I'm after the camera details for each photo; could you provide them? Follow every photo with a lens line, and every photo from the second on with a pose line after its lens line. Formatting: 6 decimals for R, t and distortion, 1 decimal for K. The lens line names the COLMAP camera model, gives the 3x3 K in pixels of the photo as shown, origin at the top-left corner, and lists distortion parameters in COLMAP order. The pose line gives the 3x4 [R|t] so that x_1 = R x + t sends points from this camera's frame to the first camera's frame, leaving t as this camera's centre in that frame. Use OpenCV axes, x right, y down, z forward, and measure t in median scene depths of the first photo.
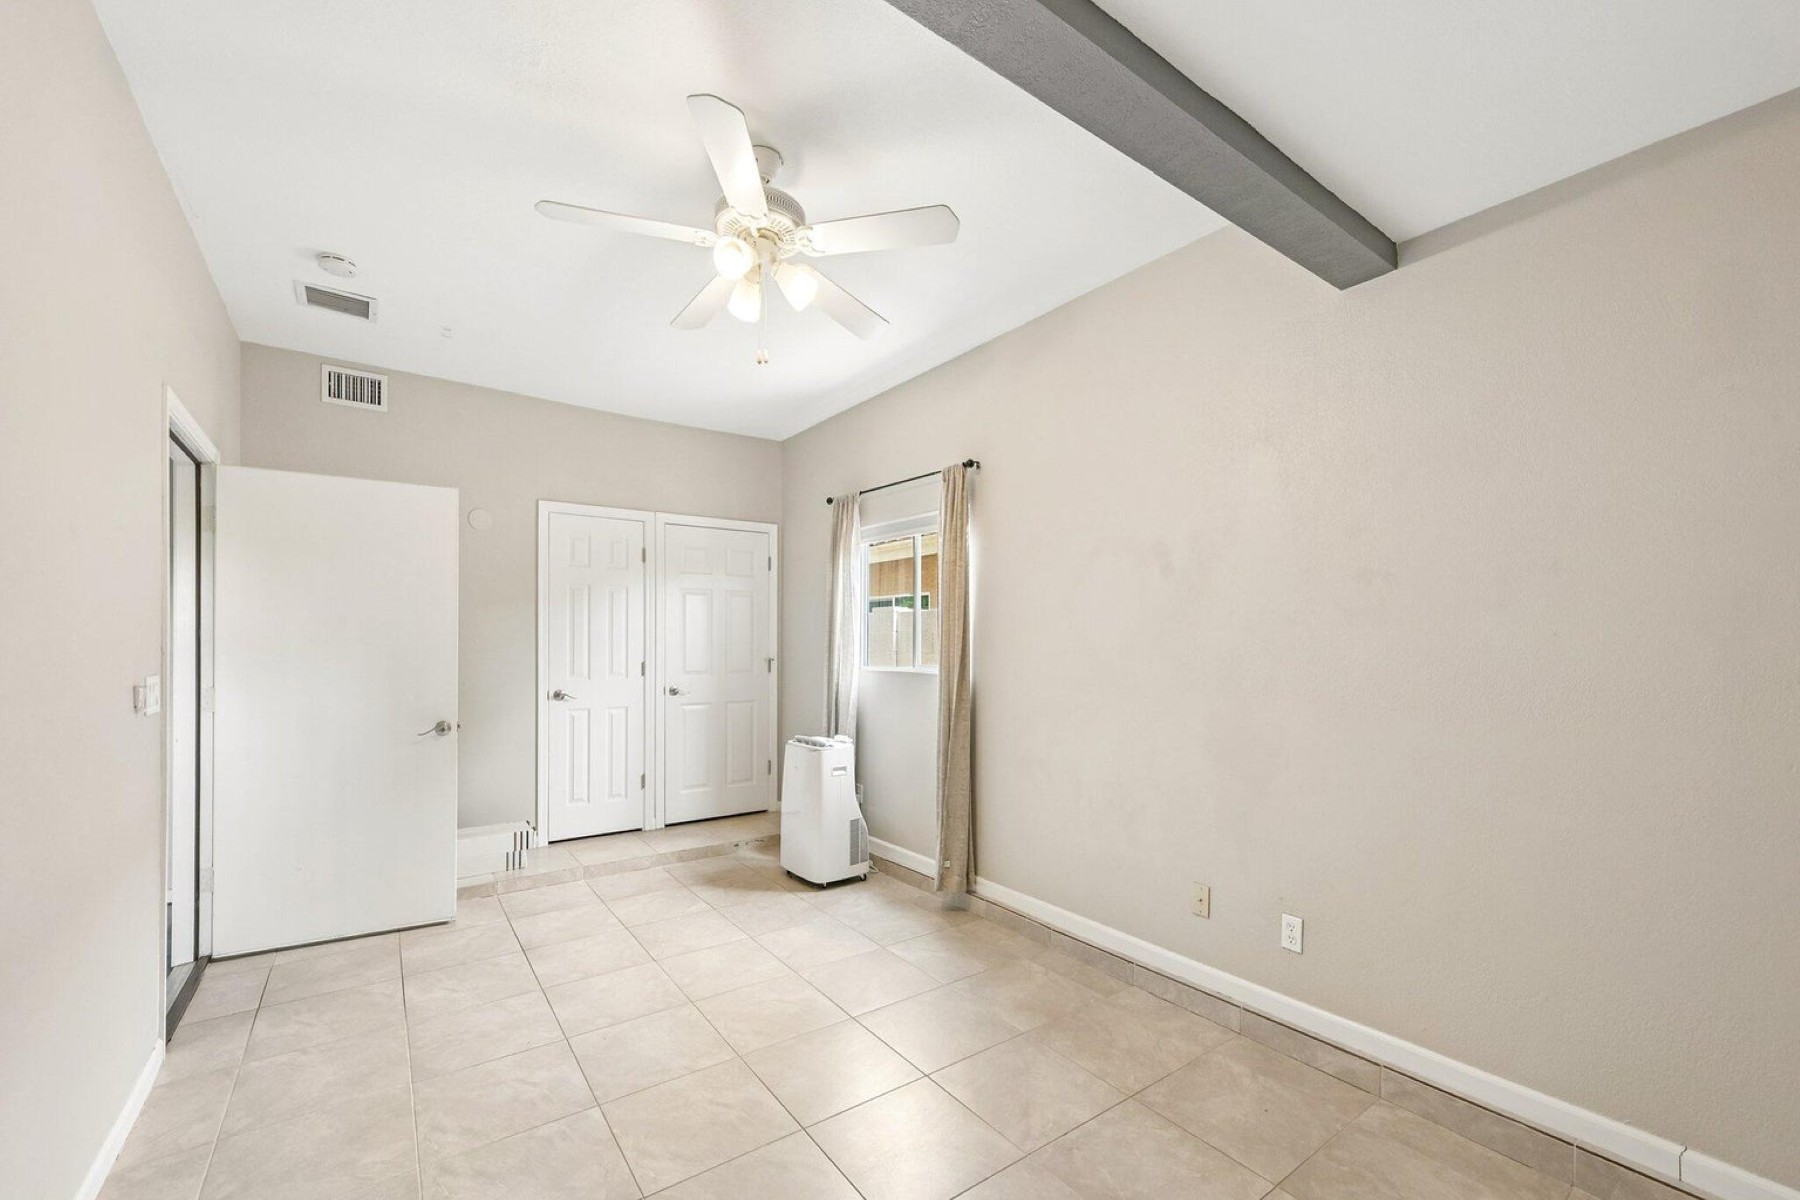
lens RADIAL K [[726.7, 0, 895.9], [0, 726.7, 637.6], [0, 0, 1]] dist [-0.000797, -0.000237]
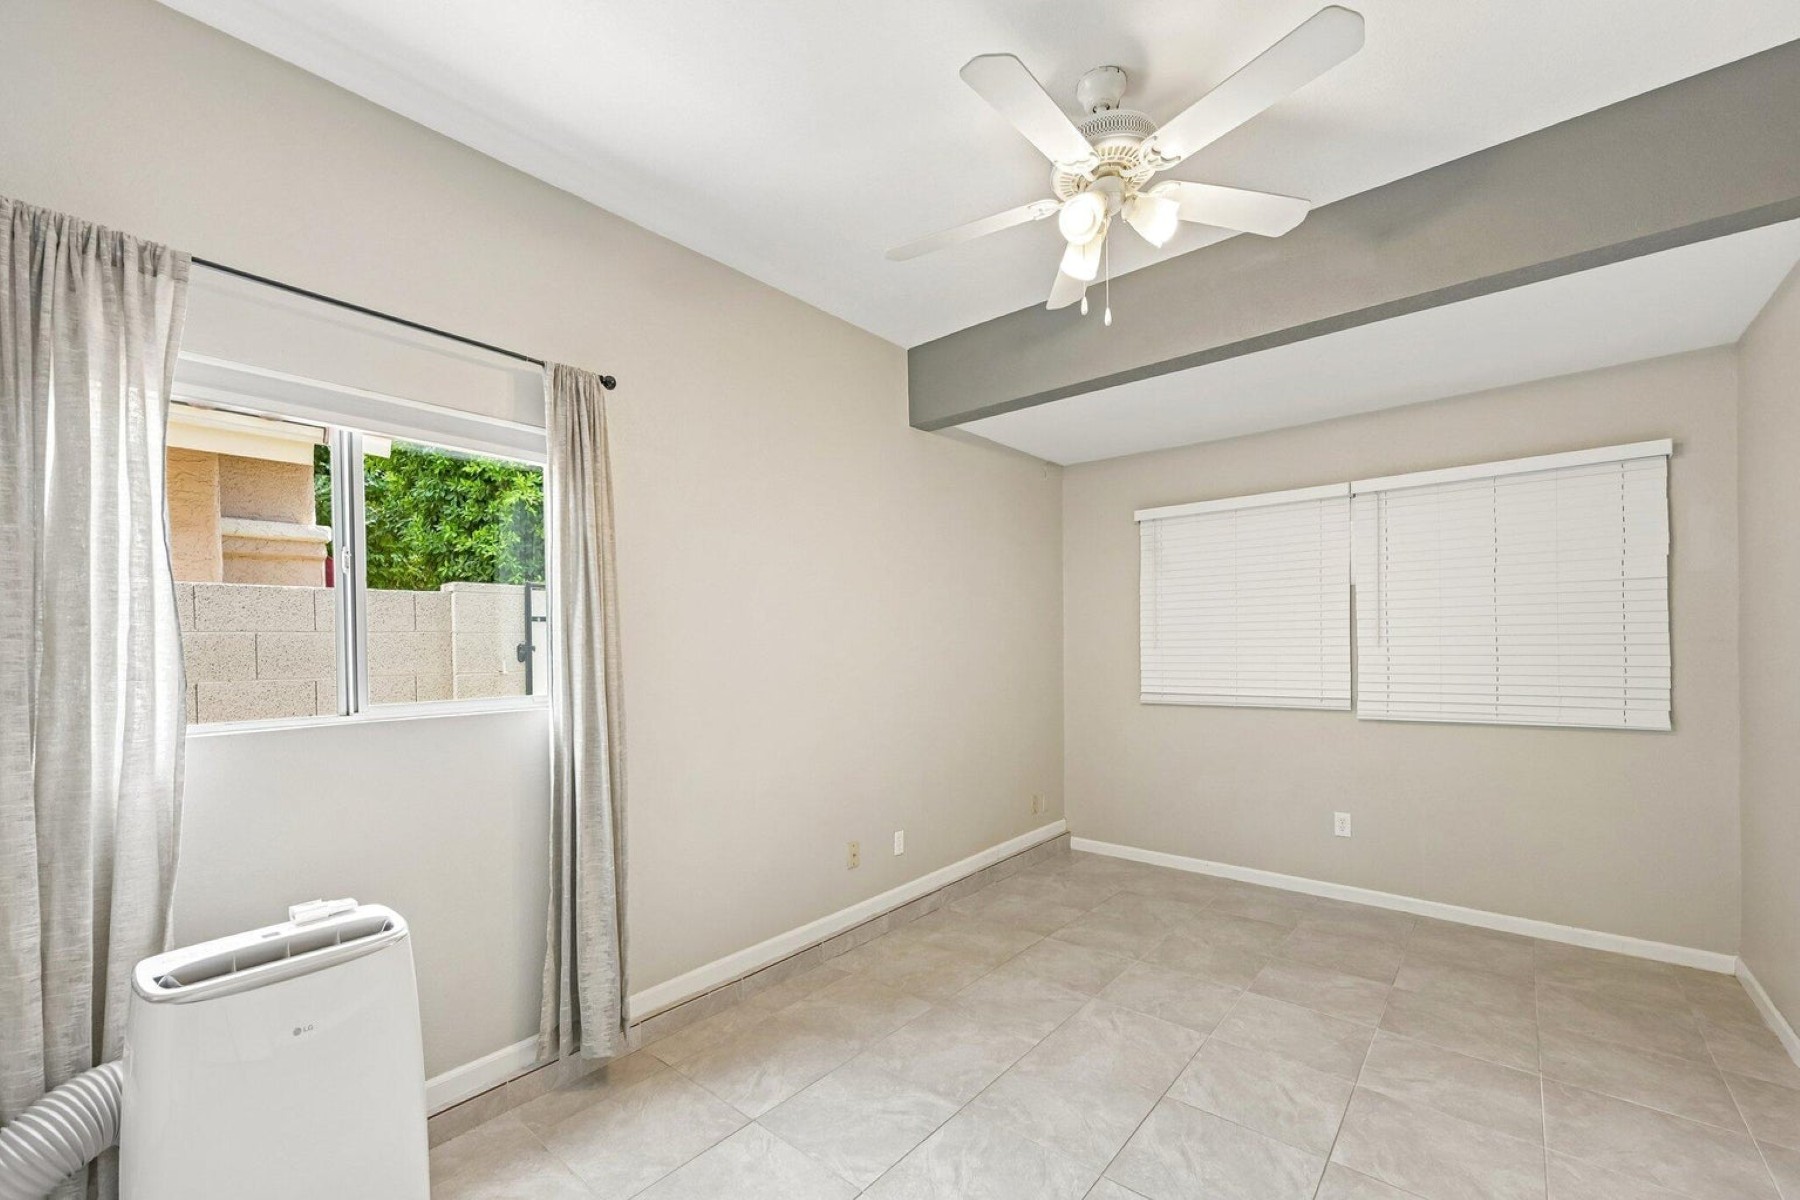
lens RADIAL K [[726.7, 0, 895.9], [0, 726.7, 637.6], [0, 0, 1]] dist [-0.000797, -0.000237]
pose [[-0.242312, 0.007477, 0.970170, -0.787675], [0.000416, 0.999971, -0.007603, -0.003718], [-0.970198, -0.001439, -0.242308, 1.189794]]
